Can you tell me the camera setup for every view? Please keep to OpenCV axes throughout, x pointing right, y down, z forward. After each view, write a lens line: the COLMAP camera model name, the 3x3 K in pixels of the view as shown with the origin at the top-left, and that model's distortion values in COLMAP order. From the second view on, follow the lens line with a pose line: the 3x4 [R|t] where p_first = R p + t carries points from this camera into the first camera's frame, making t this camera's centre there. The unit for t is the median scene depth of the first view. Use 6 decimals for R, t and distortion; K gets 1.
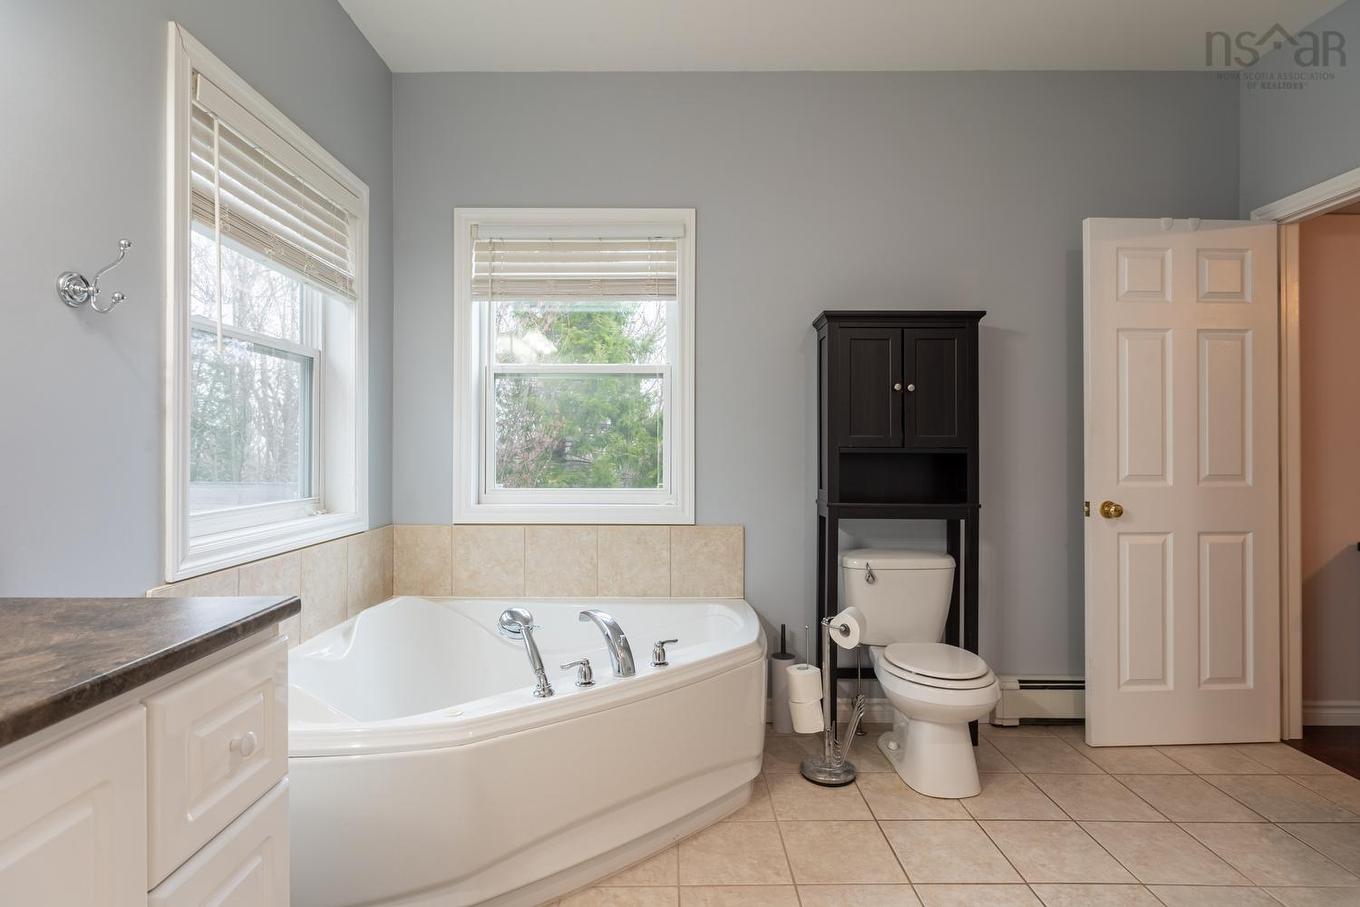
lens RADIAL K [[650.0, 0, 676.7], [0, 650.0, 437.9], [0, 0, 1]] dist [-0.001136, -0.000075]
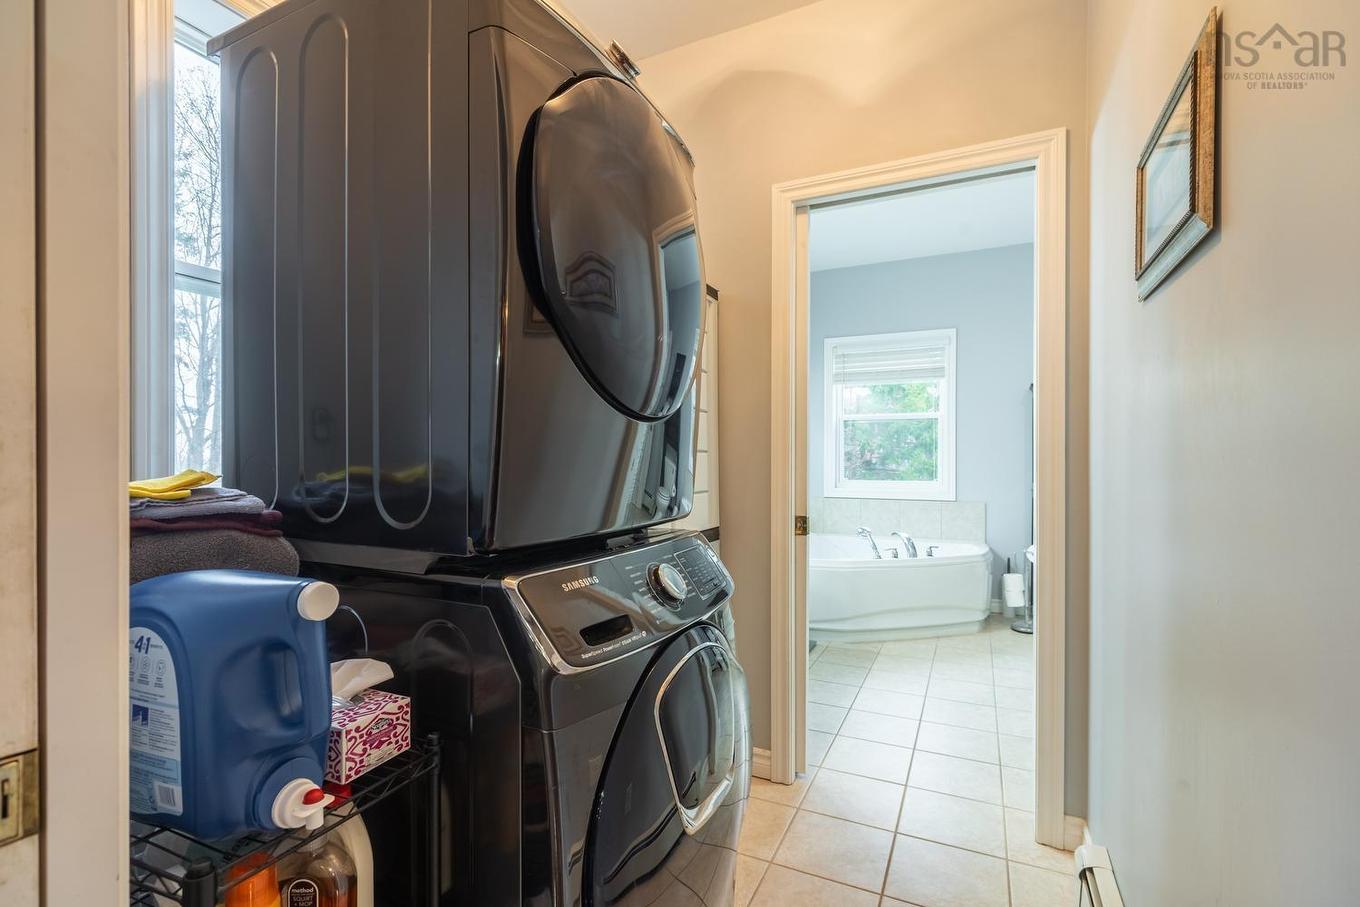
lens RADIAL K [[632.2, 0, 679.3], [0, 632.2, 456.1], [0, 0, 1]] dist [-0.008570, -0.000628]
pose [[0.897103, -0.000661, -0.441821, 0.115909], [0.003917, 0.999971, 0.006457, -0.008005], [0.441804, -0.007523, 0.897080, -0.950290]]
